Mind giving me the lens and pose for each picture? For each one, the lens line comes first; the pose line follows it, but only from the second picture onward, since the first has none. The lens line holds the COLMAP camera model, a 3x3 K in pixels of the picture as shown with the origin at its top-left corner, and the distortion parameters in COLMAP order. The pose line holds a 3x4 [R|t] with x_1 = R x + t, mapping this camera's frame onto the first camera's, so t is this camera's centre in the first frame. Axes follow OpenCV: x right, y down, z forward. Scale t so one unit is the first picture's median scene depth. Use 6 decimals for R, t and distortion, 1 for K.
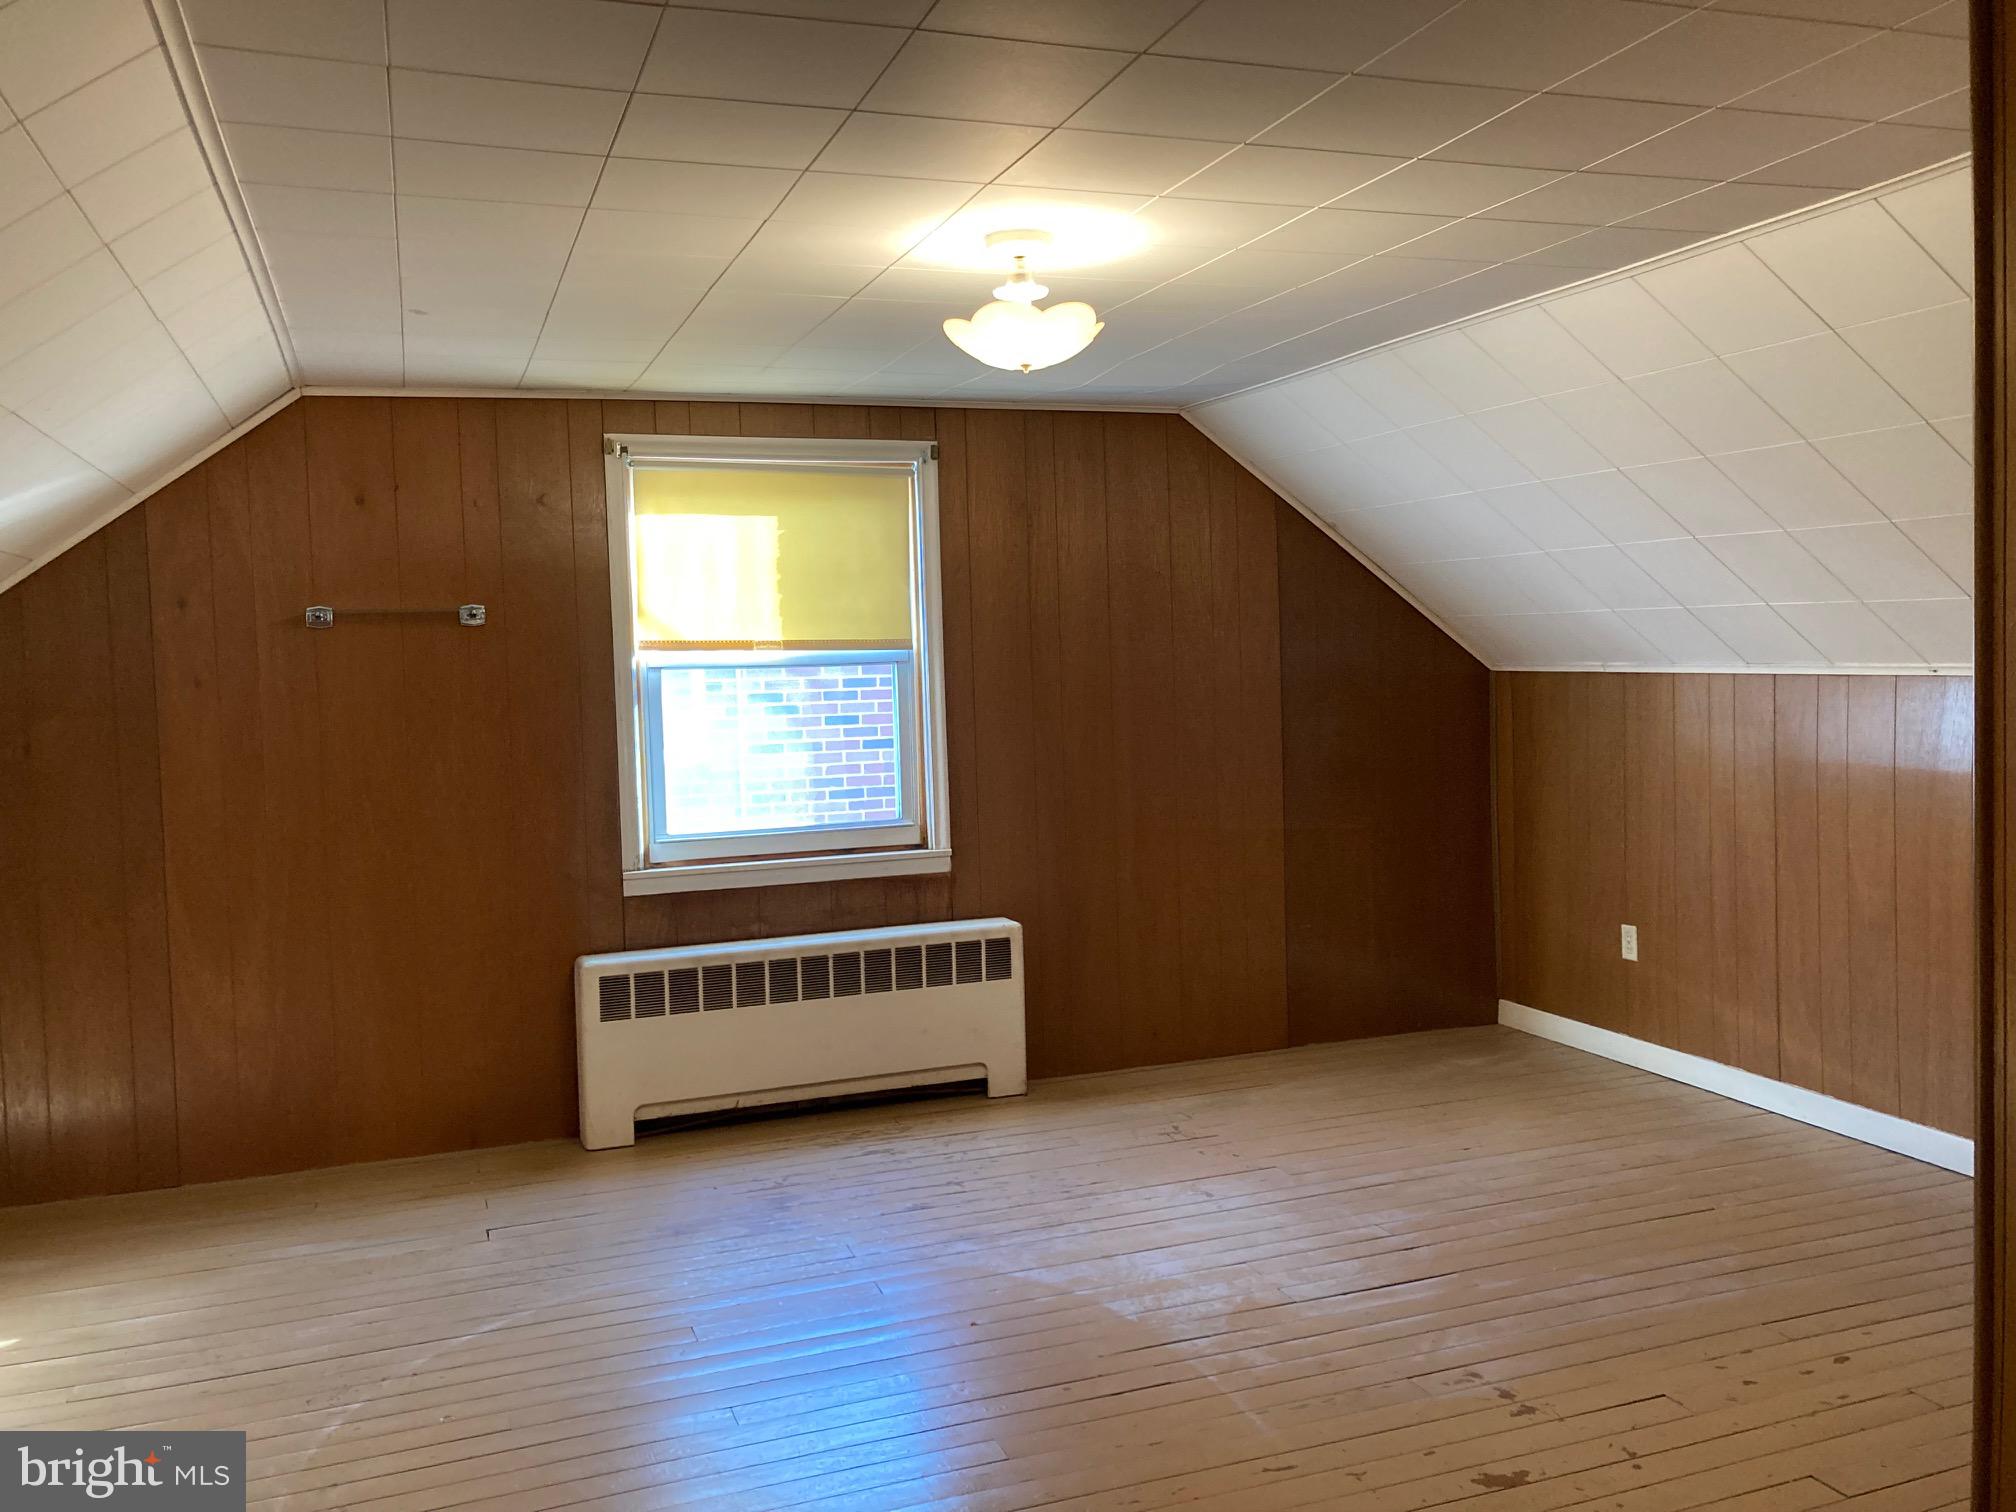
lens RADIAL K [[1630.4, 0, 1018.1], [0, 1630.4, 748.1], [0, 0, 1]] dist [0.043300, -0.063830]
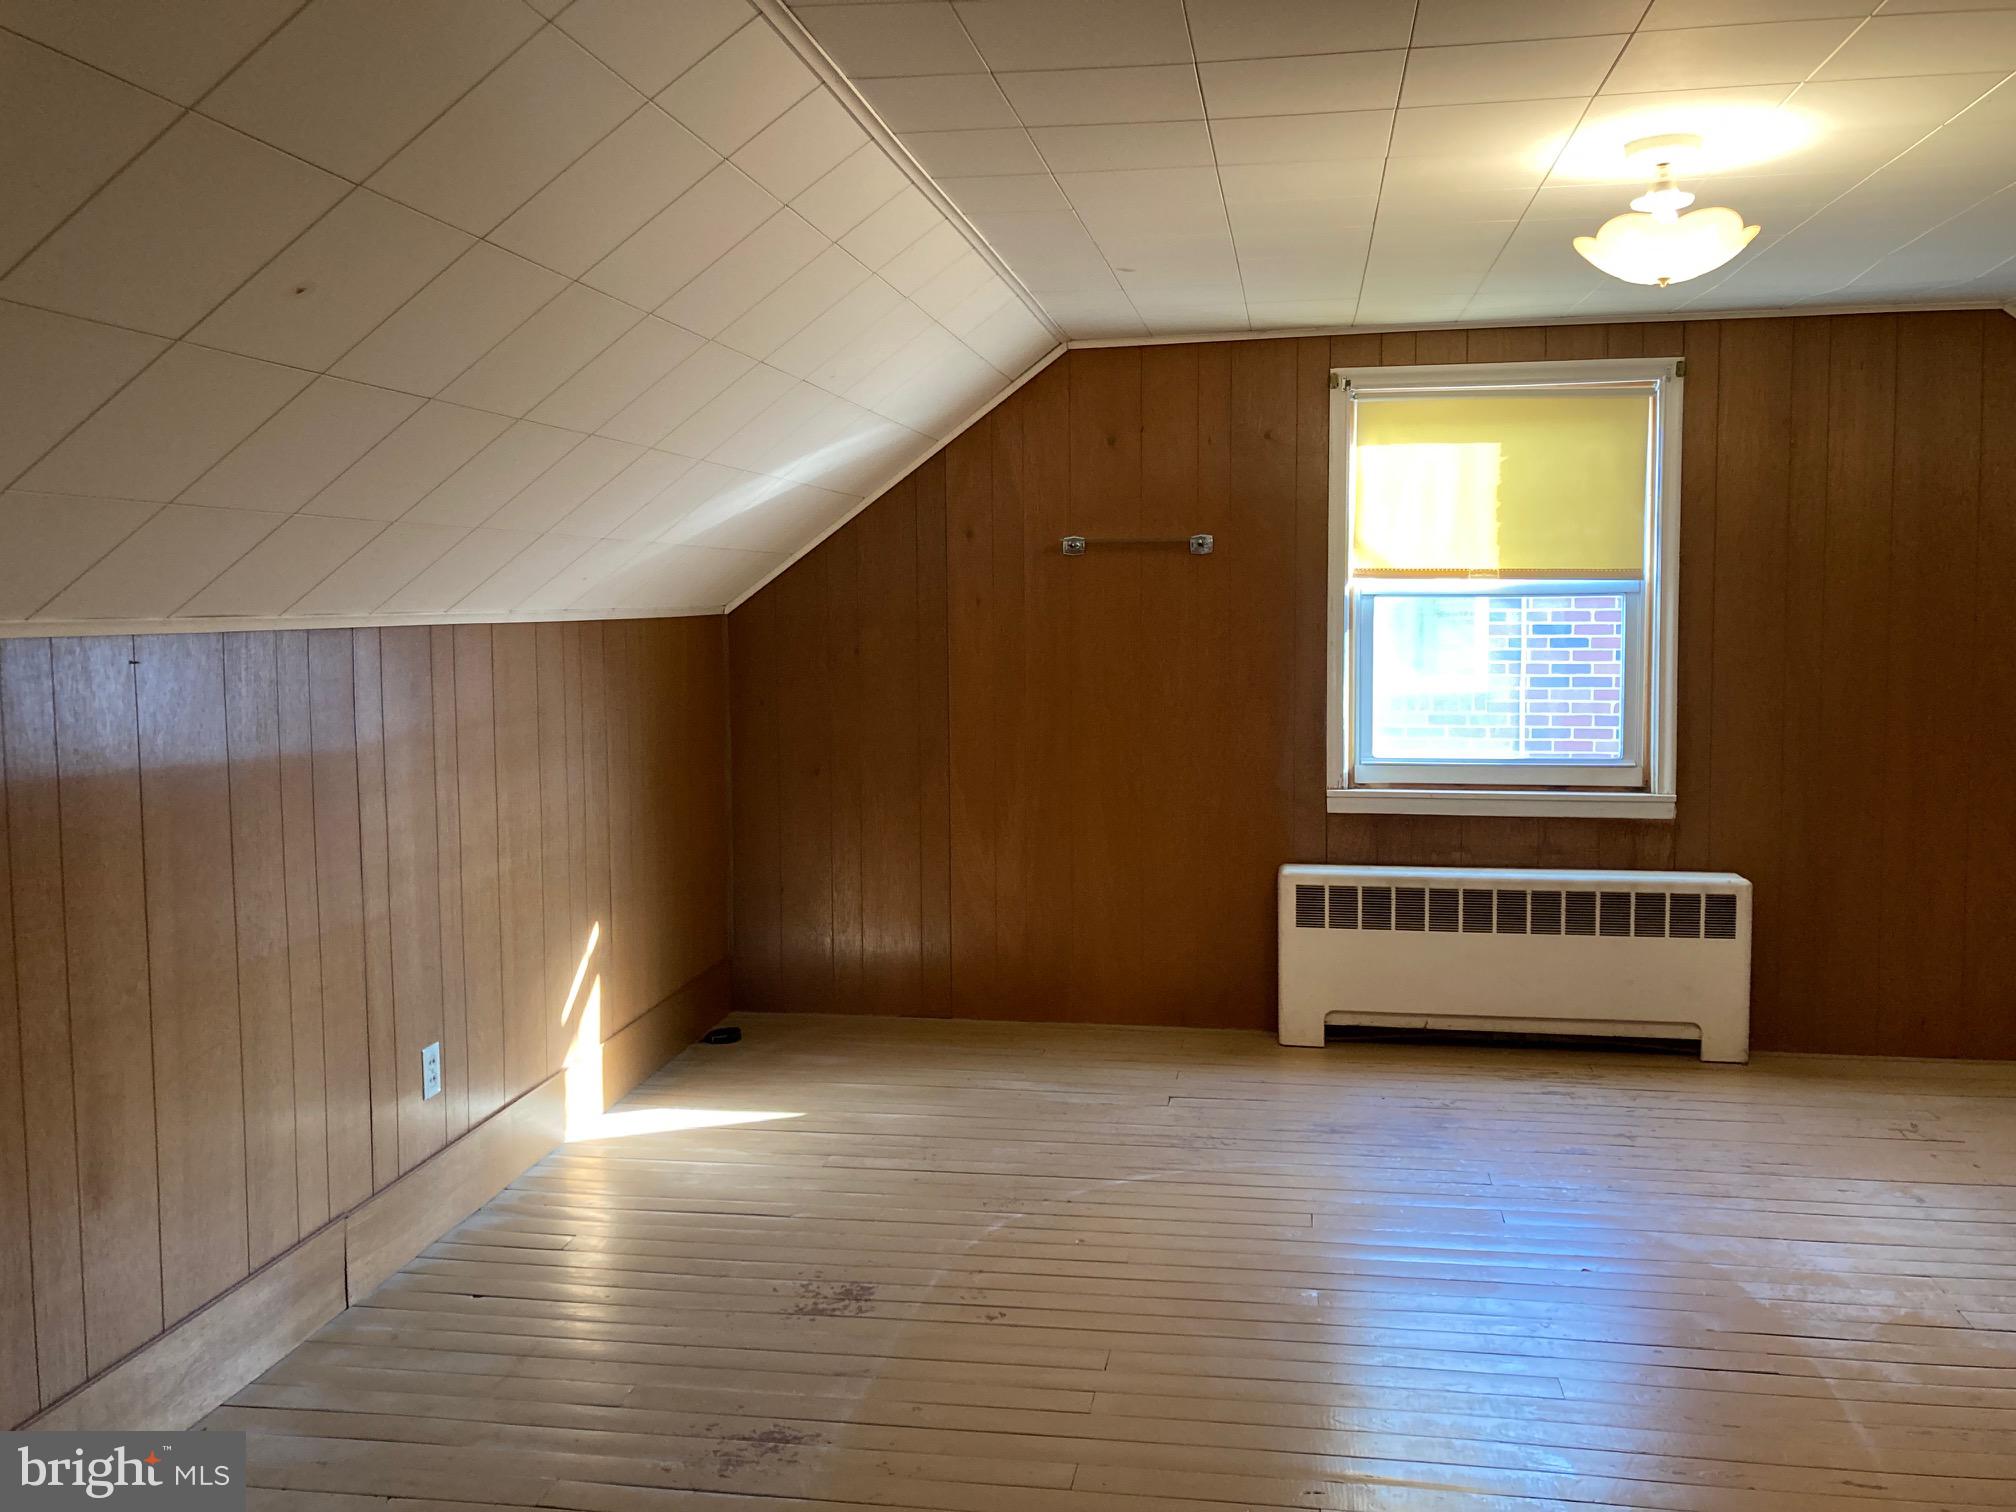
lens RADIAL K [[1630.4, 0, 1018.1], [0, 1630.4, 748.1], [0, 0, 1]] dist [0.043300, -0.063830]
pose [[0.868662, 0.065460, -0.491061, 0.102070], [-0.044005, 0.997509, 0.055127, 0.000211], [0.493447, -0.026278, 0.869379, -0.010182]]
